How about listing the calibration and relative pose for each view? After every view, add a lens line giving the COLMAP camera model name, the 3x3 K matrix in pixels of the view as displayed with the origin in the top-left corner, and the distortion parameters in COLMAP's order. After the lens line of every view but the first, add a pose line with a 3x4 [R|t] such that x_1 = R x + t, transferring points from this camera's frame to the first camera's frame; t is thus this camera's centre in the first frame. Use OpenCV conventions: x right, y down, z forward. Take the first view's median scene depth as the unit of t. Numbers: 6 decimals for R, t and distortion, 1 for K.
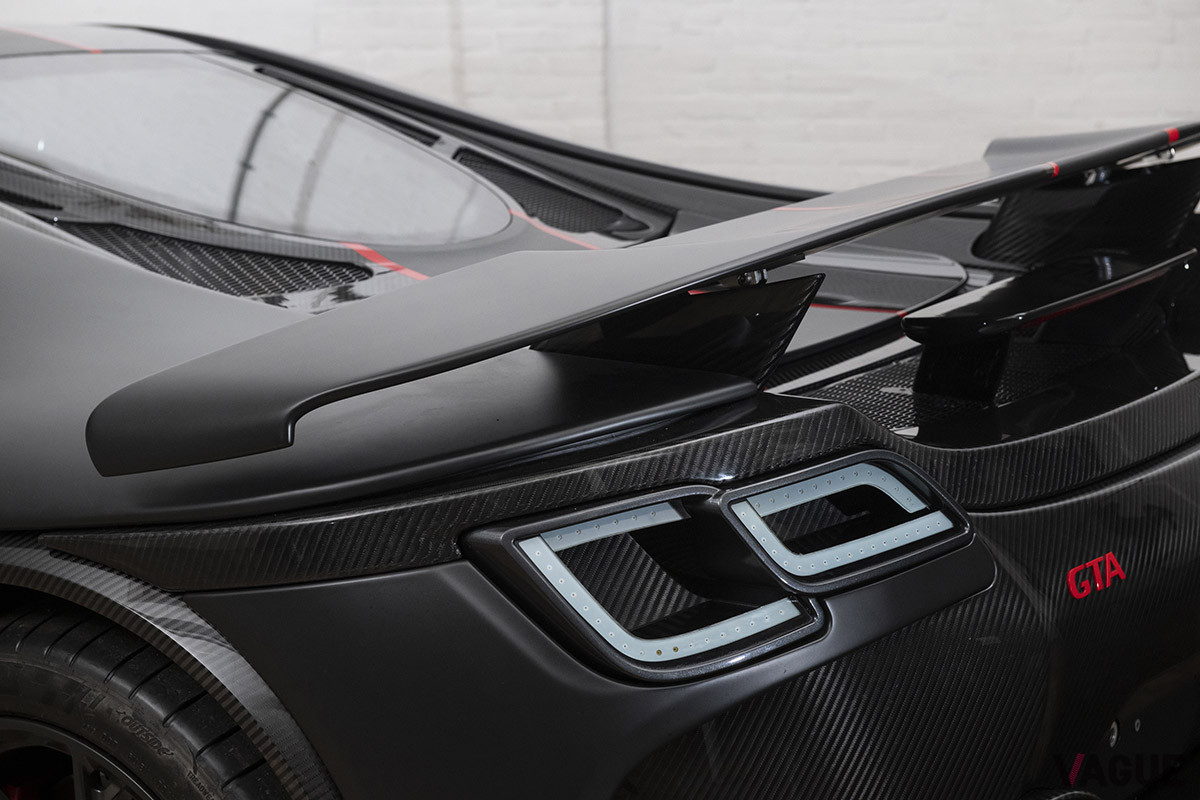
lens RADIAL K [[2382.1, 0, 600.0], [0, 2382.1, 400.0], [0, 0, 1]] dist [0.009521, 0.057926]
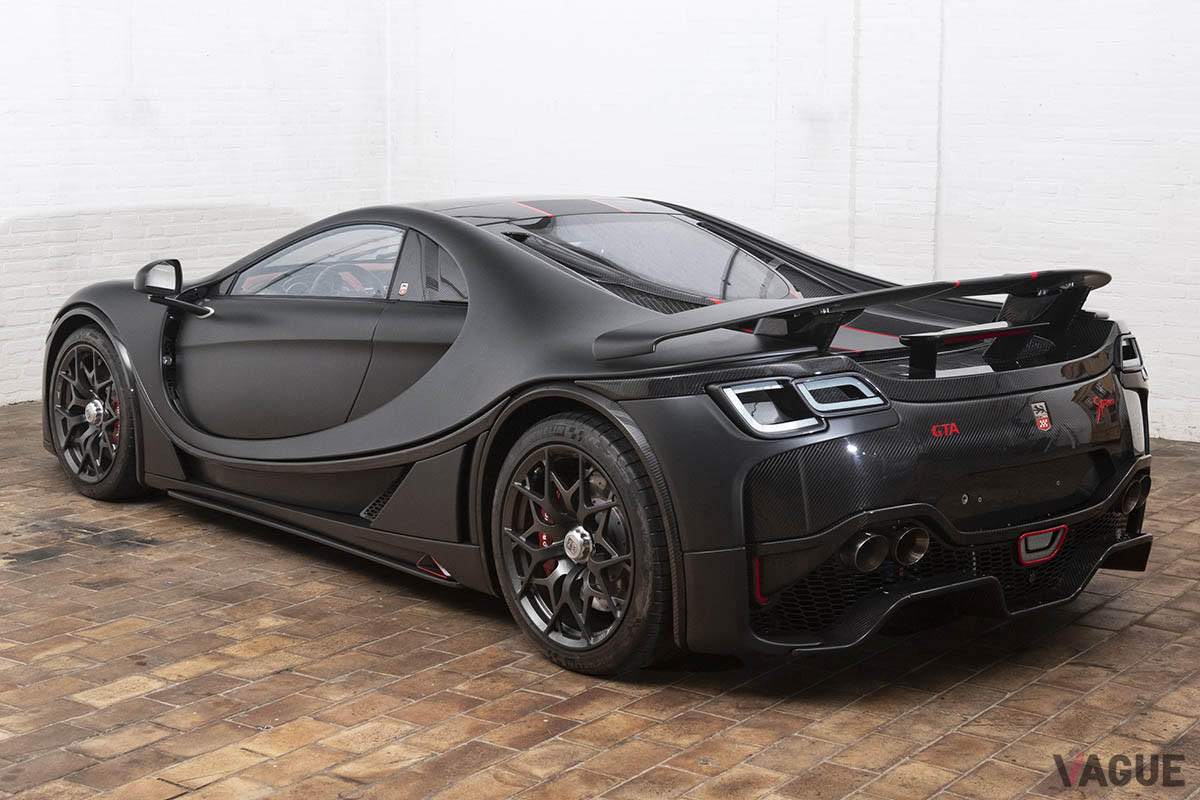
lens RADIAL K [[1876.7, 0, 600.0], [0, 1876.7, 400.0], [0, 0, 1]] dist [-0.027543, -0.017368]
pose [[0.966713, 0.079771, -0.243110, 0.375566], [-0.088065, 0.995839, -0.023422, 0.135482], [0.240230, 0.044051, 0.969716, -1.290669]]
